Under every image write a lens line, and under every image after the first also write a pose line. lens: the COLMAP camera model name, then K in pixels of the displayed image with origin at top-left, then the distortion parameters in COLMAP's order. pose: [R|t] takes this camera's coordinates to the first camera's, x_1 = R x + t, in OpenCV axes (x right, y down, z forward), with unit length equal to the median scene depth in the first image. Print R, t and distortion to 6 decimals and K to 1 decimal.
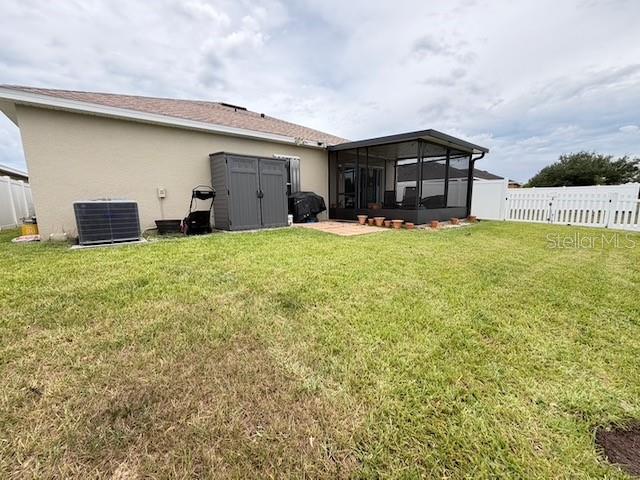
lens RADIAL K [[256.9, 0, 323.4], [0, 256.9, 233.3], [0, 0, 1]] dist [0.000888, 0.000212]
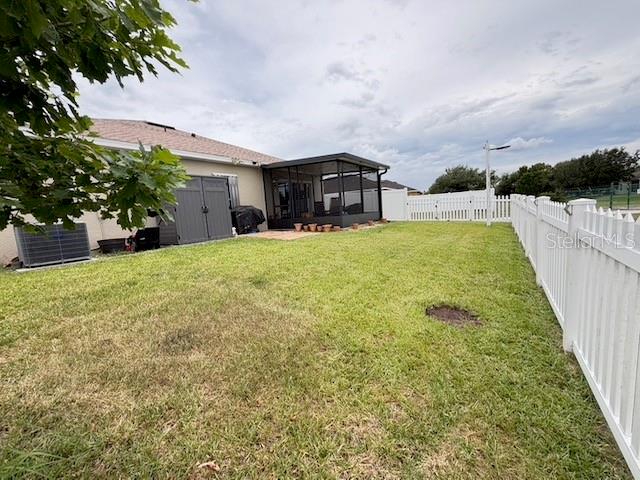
lens RADIAL K [[256.9, 0, 315.9], [0, 256.9, 239.0], [0, 0, 1]] dist [0.000888, 0.000212]
pose [[0.969692, -0.077890, 0.231582, -0.041926], [0.084593, 0.996232, -0.019139, 0.027668], [-0.229218, 0.038149, 0.972627, -0.141640]]
